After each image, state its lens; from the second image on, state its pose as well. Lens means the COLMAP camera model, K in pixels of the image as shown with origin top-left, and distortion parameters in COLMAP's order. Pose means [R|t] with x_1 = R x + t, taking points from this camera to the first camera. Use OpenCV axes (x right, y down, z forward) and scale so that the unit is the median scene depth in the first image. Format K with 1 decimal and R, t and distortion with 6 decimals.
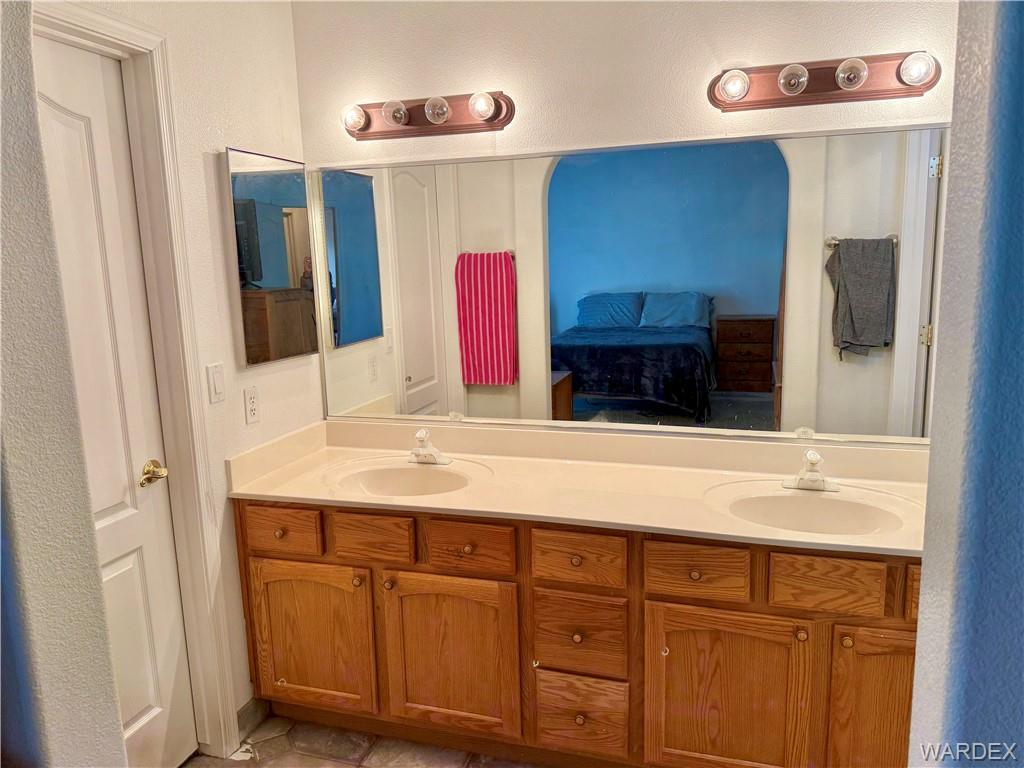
lens RADIAL K [[718.6, 0, 512.0], [0, 718.6, 384.0], [0, 0, 1]] dist [0.174706, -0.299725]
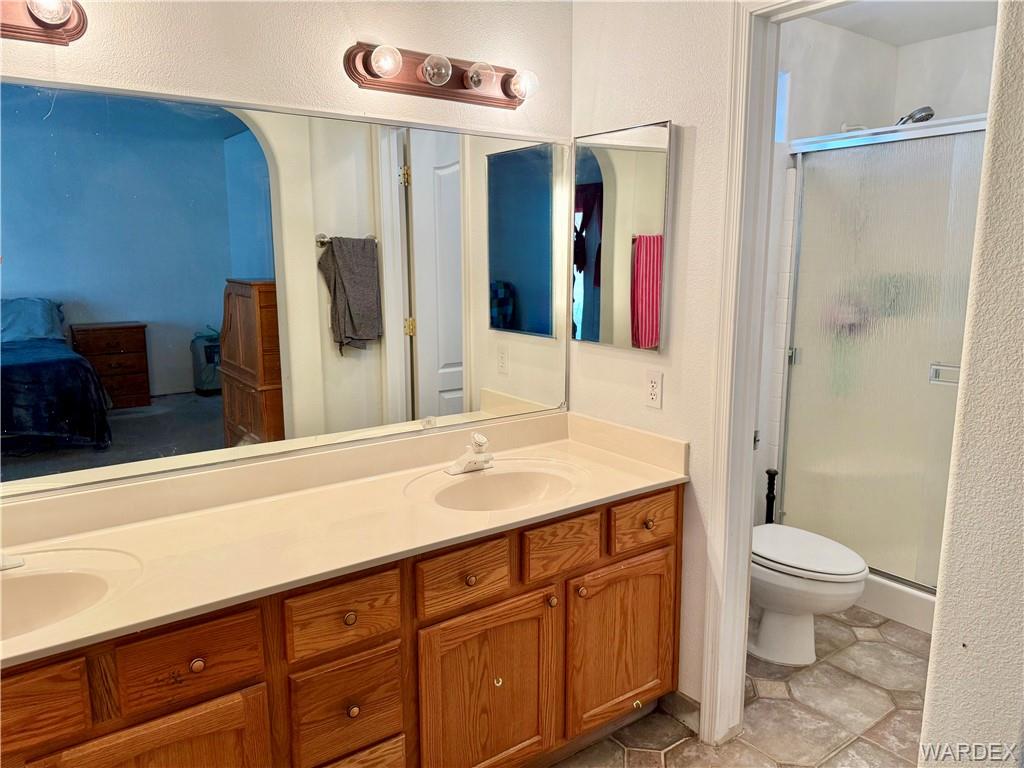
lens RADIAL K [[723.0, 0, 510.3], [0, 723.0, 383.5], [0, 0, 1]] dist [0.081996, -0.112161]
pose [[0.606426, -0.117852, 0.786358, -0.384646], [0.125274, 0.990765, 0.051877, -0.028980], [-0.785209, 0.067051, 0.615589, 0.335167]]
